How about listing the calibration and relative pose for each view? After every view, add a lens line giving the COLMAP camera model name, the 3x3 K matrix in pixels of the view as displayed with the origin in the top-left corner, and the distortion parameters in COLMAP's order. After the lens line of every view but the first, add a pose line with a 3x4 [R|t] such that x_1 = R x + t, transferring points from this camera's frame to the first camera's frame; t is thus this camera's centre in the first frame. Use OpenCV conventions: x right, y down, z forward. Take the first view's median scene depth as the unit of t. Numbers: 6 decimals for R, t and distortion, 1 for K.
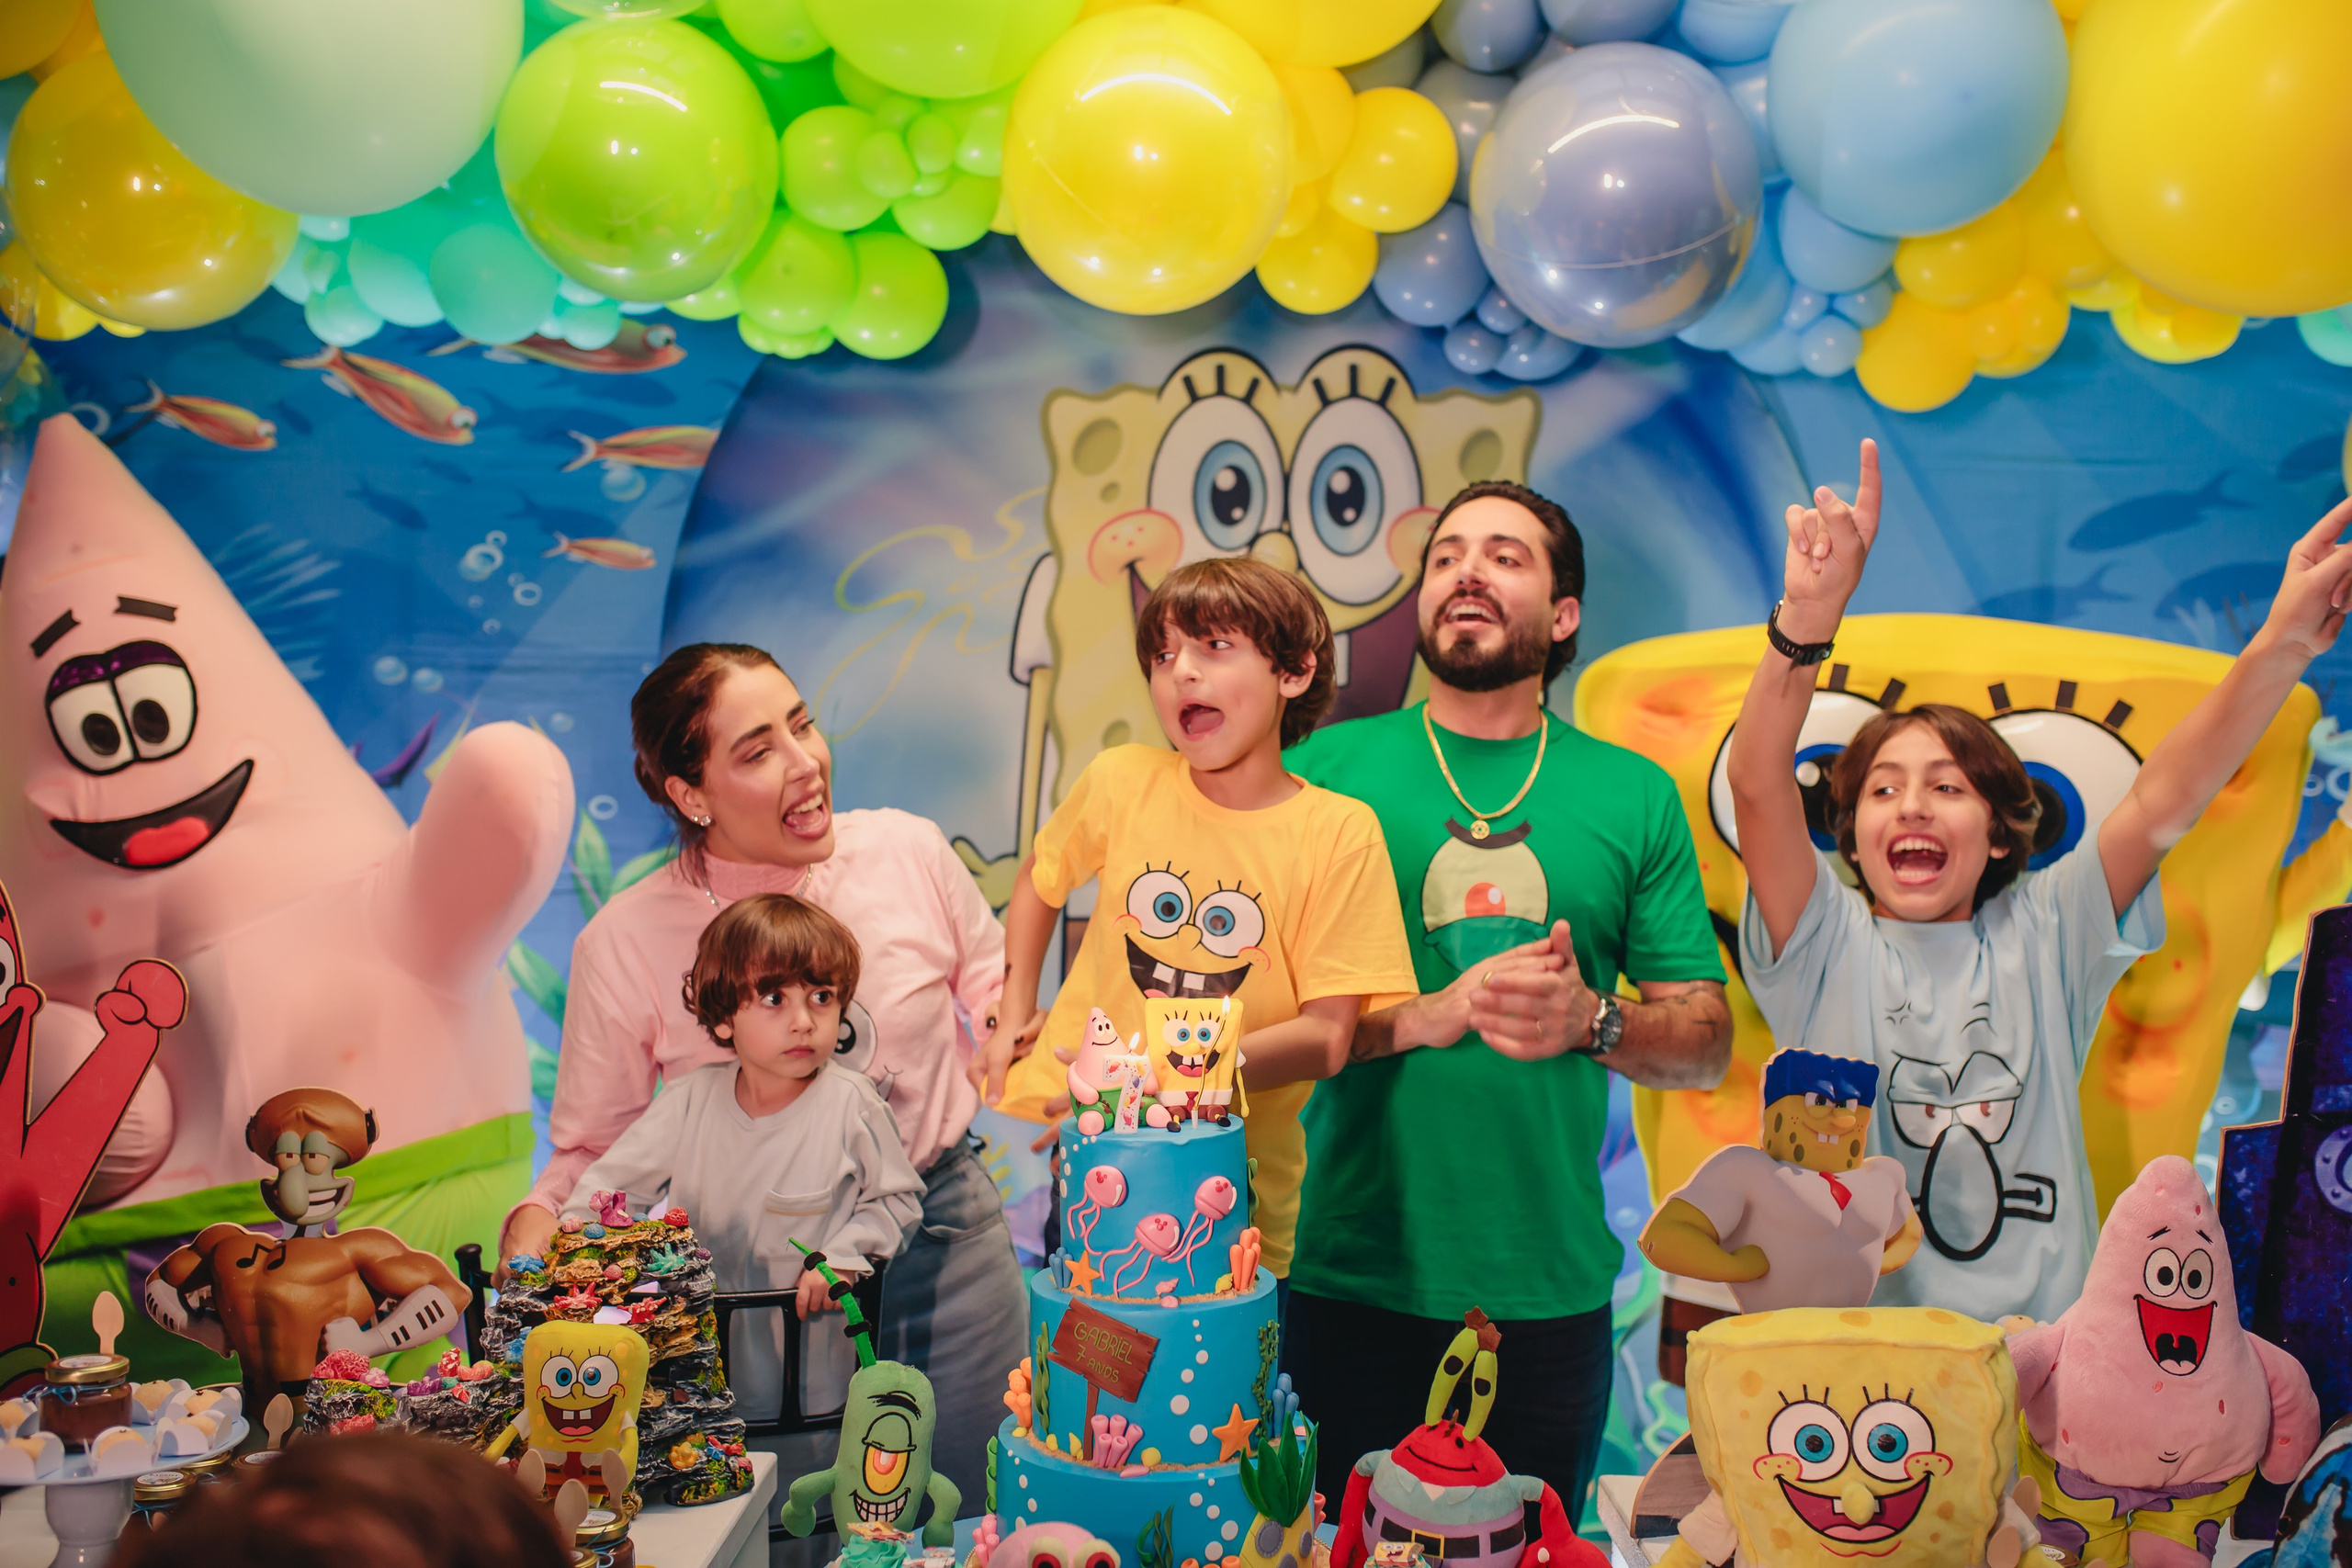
lens RADIAL K [[2255.1, 0, 1181.0], [0, 2255.1, 787.3], [0, 0, 1]] dist [-0.067822, 0.103610]
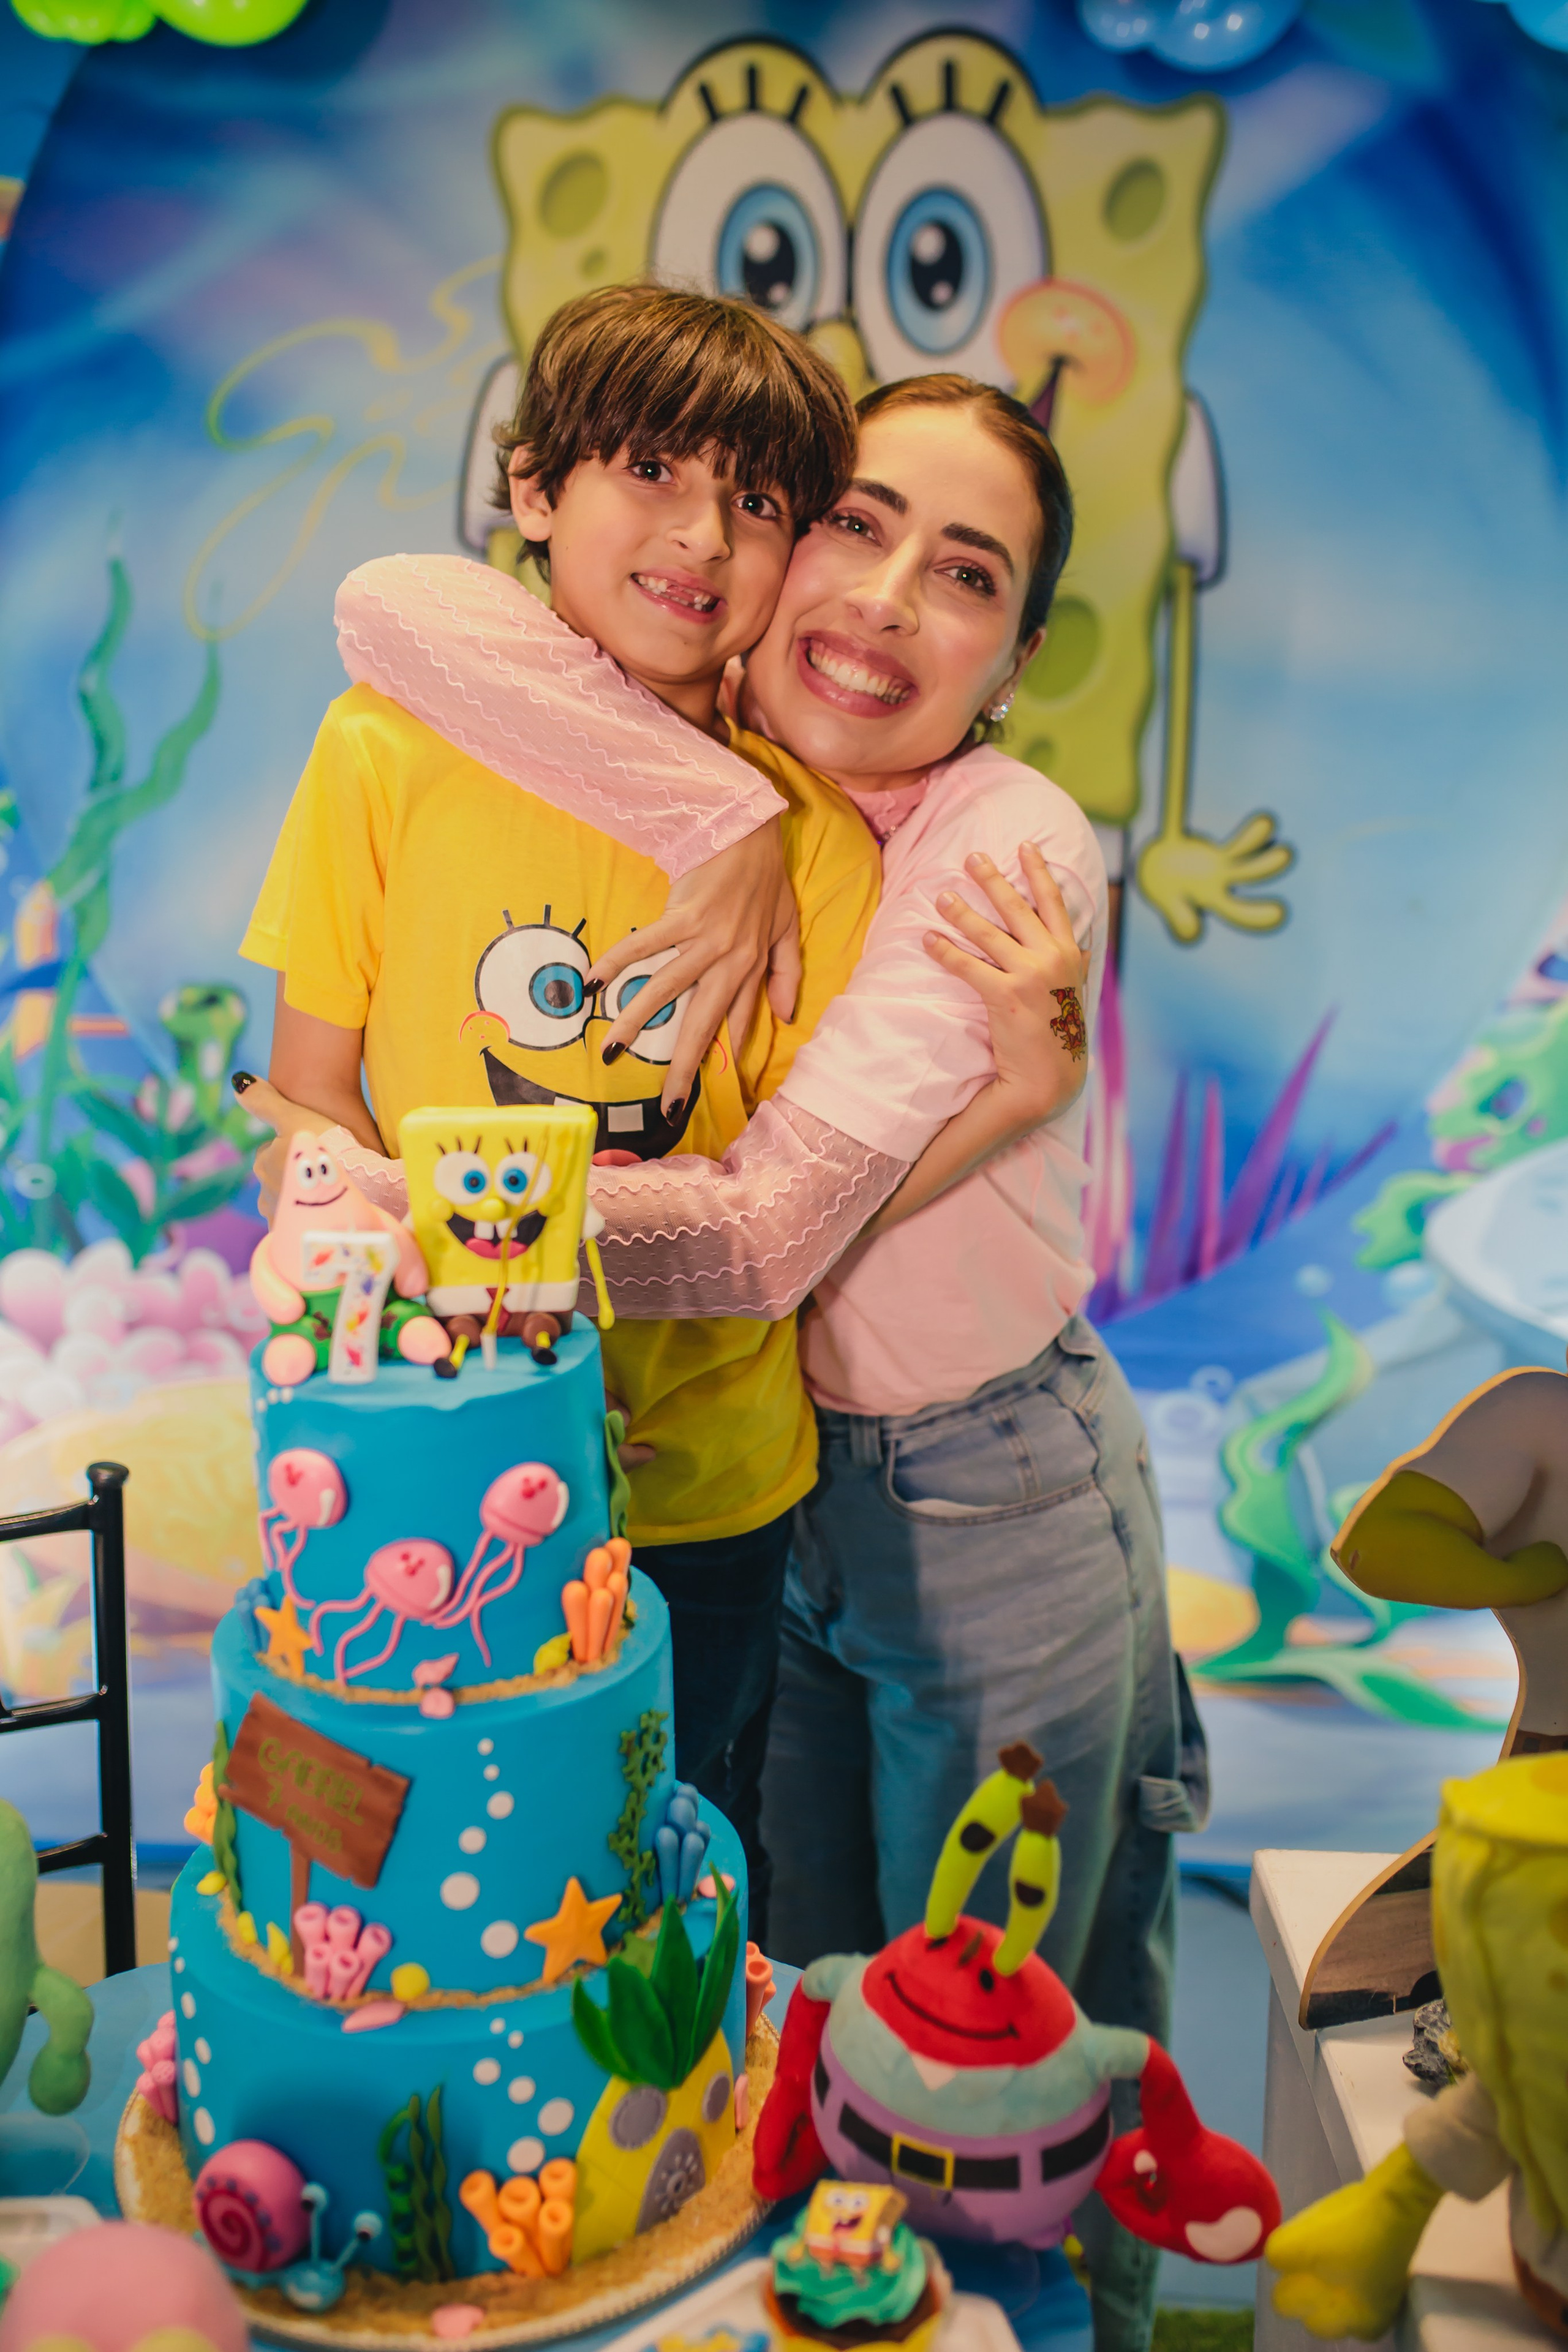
lens RADIAL K [[2271.0, 0, 788.0], [0, 2271.0, 1172.3], [0, 0, 1]] dist [-0.047578, 0.027423]
pose [[0.999471, -0.003362, -0.032336, 0.083274], [0.009868, 0.979083, 0.203220, 0.002257], [0.030976, -0.203431, 0.978599, 0.456954]]
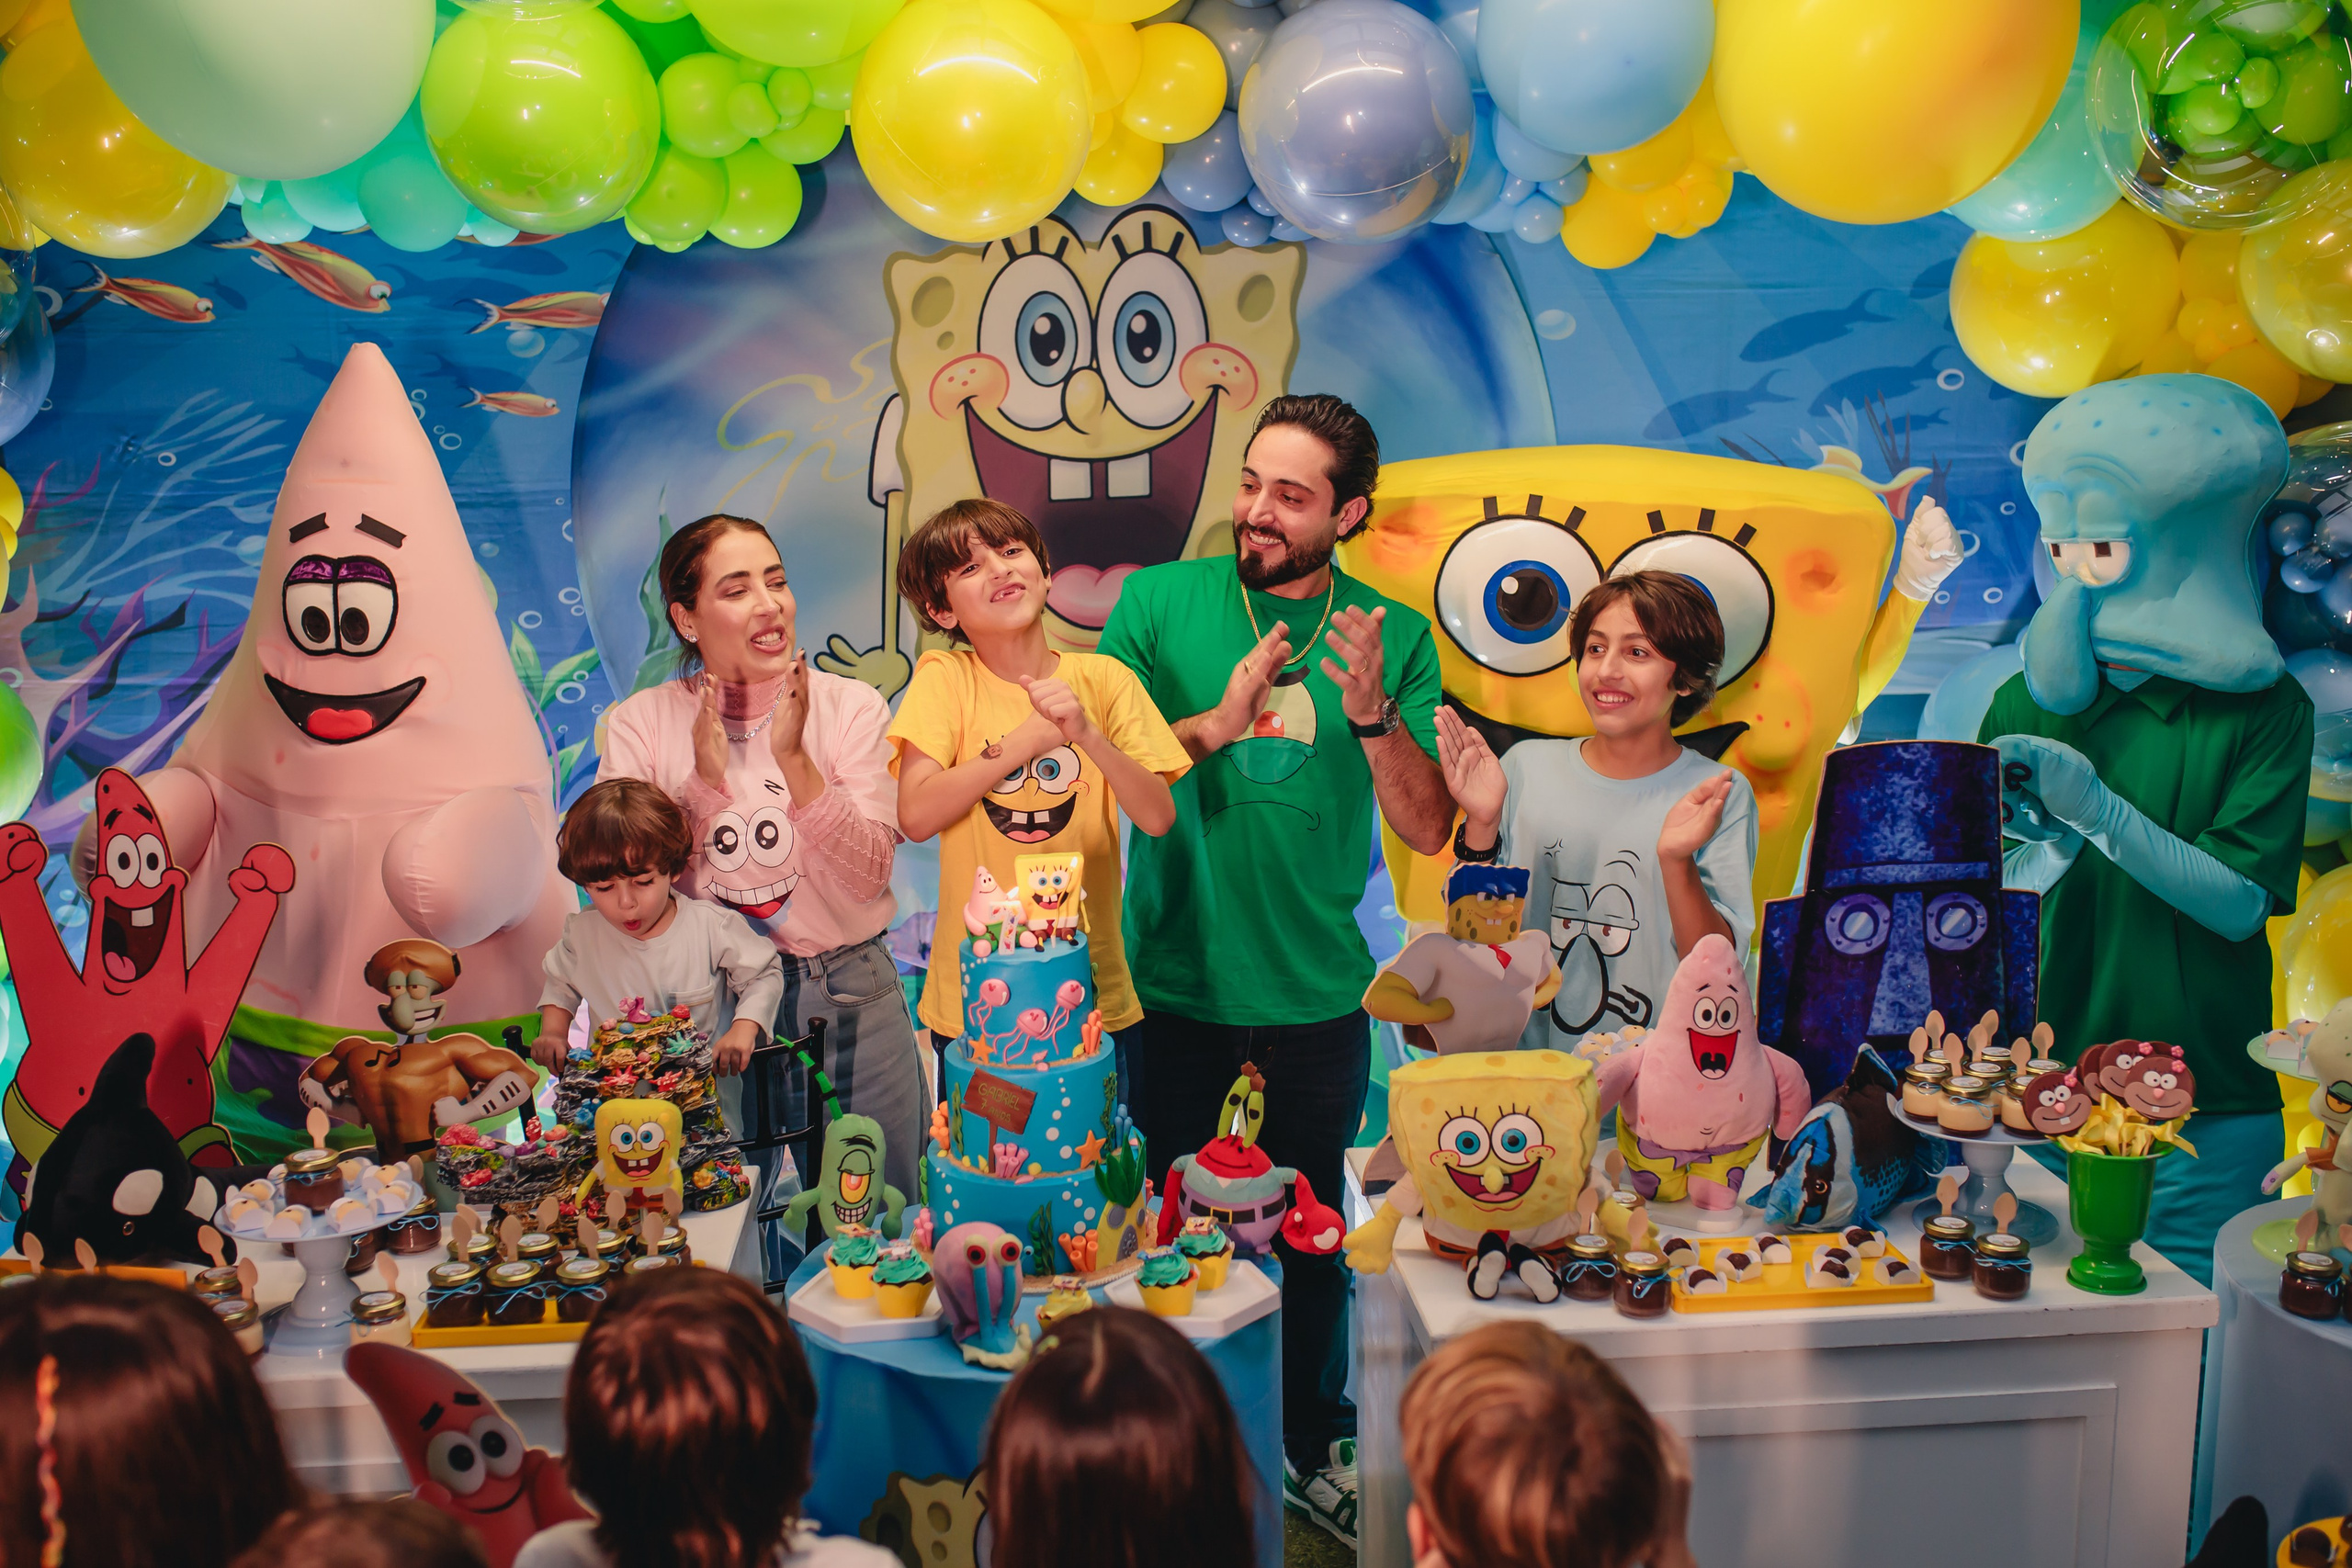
lens RADIAL K [[2303.0, 0, 1179.2], [0, 2303.0, 785.5], [0, 0, 1]] dist [-0.064879, 0.094739]
pose [[0.996088, -0.046536, 0.075117, -0.018211], [0.032040, 0.982448, 0.183766, -0.201300], [-0.082350, -0.180640, 0.980096, -0.401497]]
